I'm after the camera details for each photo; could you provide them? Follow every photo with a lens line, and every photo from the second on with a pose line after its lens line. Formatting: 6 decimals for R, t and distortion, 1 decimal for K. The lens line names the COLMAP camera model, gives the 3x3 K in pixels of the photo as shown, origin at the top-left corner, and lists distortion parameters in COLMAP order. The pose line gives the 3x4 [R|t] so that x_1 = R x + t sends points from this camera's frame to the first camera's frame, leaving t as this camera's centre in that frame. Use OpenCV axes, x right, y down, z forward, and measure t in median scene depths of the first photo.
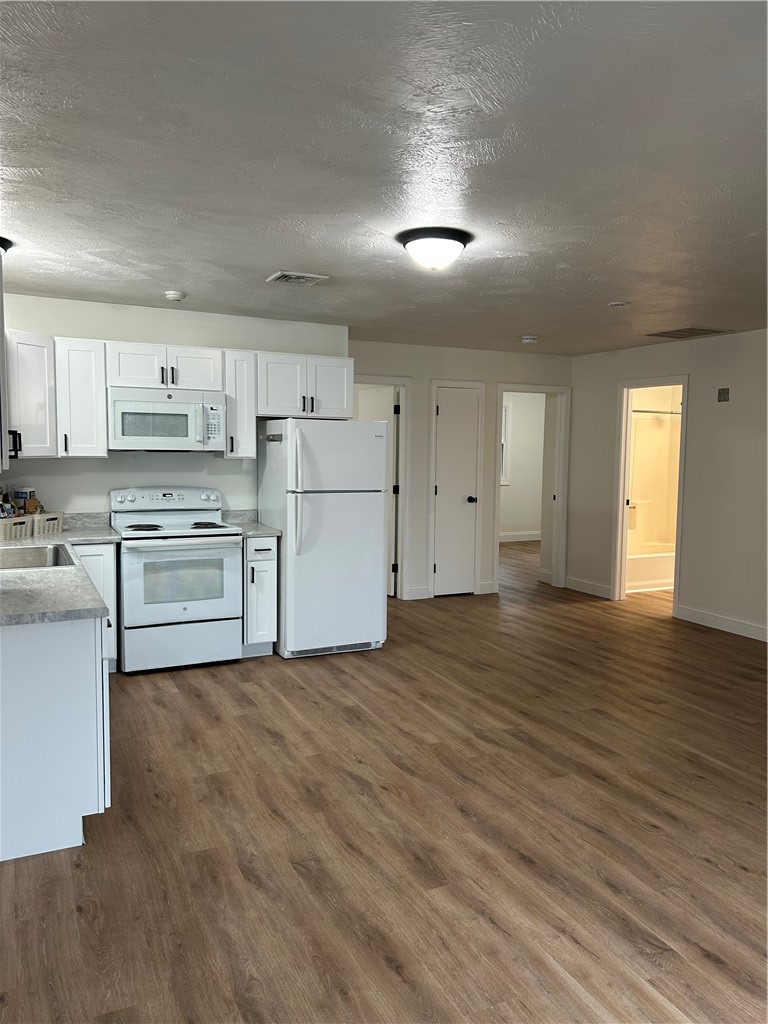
lens RADIAL K [[773.9, 0, 383.9], [0, 773.9, 513.1], [0, 0, 1]] dist [0.043055, -0.051206]
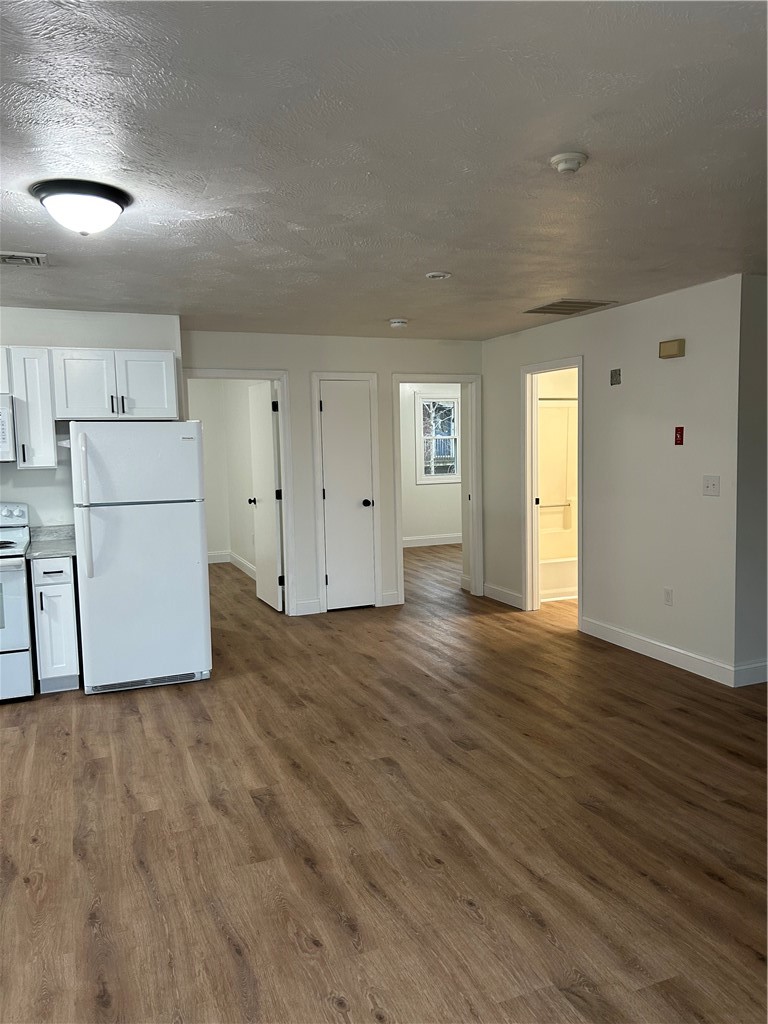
lens RADIAL K [[773.9, 0, 386.1], [0, 773.9, 508.1], [0, 0, 1]] dist [0.043055, -0.051206]
pose [[0.997488, -0.028246, -0.064960, 0.283015], [0.028175, 0.999601, -0.002022, -0.012888], [0.064991, 0.000187, 0.997886, 0.141971]]
